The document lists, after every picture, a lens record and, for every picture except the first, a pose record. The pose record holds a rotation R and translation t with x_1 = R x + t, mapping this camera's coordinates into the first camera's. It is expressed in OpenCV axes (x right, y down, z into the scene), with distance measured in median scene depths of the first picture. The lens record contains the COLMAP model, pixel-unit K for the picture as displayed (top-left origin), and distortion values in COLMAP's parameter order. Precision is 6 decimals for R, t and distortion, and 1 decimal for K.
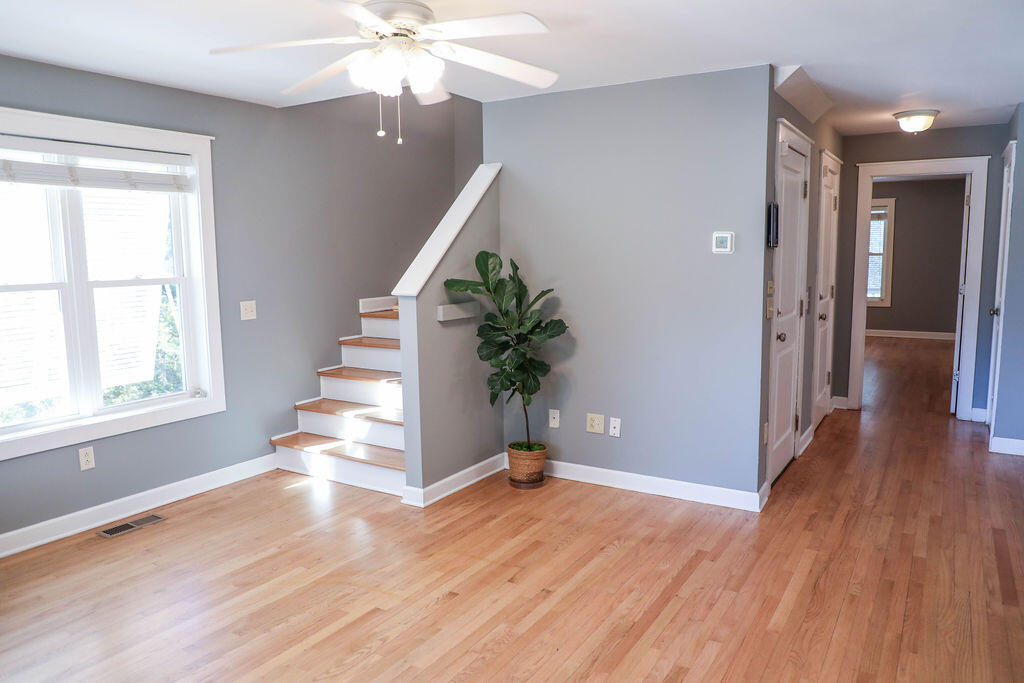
lens RADIAL K [[738.3, 0, 503.0], [0, 738.3, 343.9], [0, 0, 1]] dist [-0.051903, 0.003959]
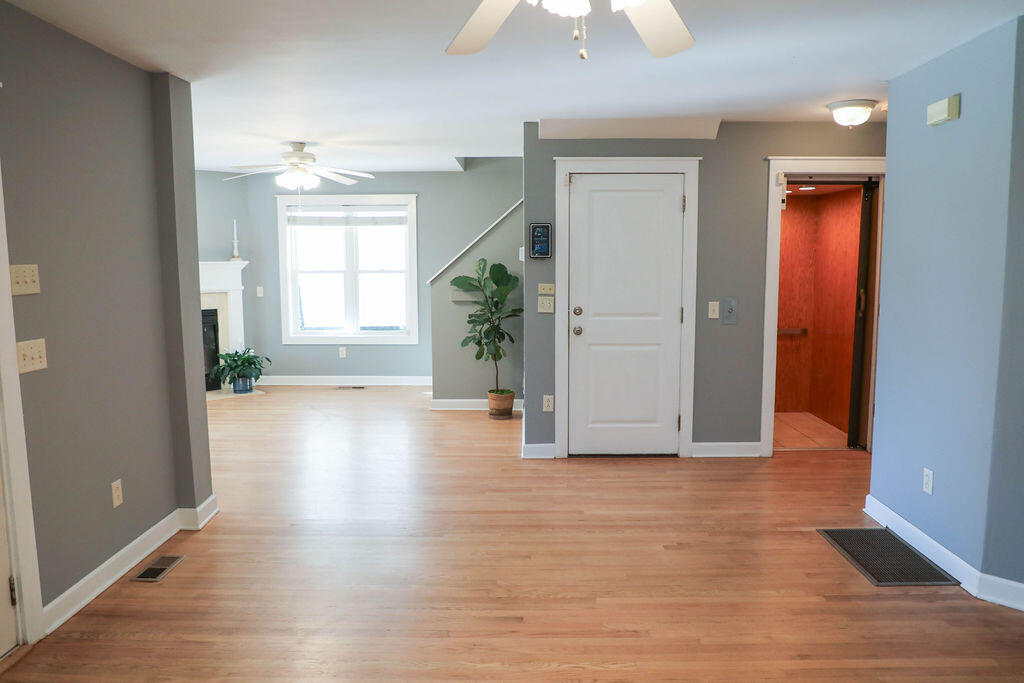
lens RADIAL K [[738.3, 0, 503.0], [0, 738.3, 343.9], [0, 0, 1]] dist [-0.051903, 0.003959]
pose [[0.495578, 0.109345, -0.861653, 1.477788], [-0.107240, 0.992156, 0.064227, -0.055572], [0.861917, 0.060574, 0.503417, 0.294942]]
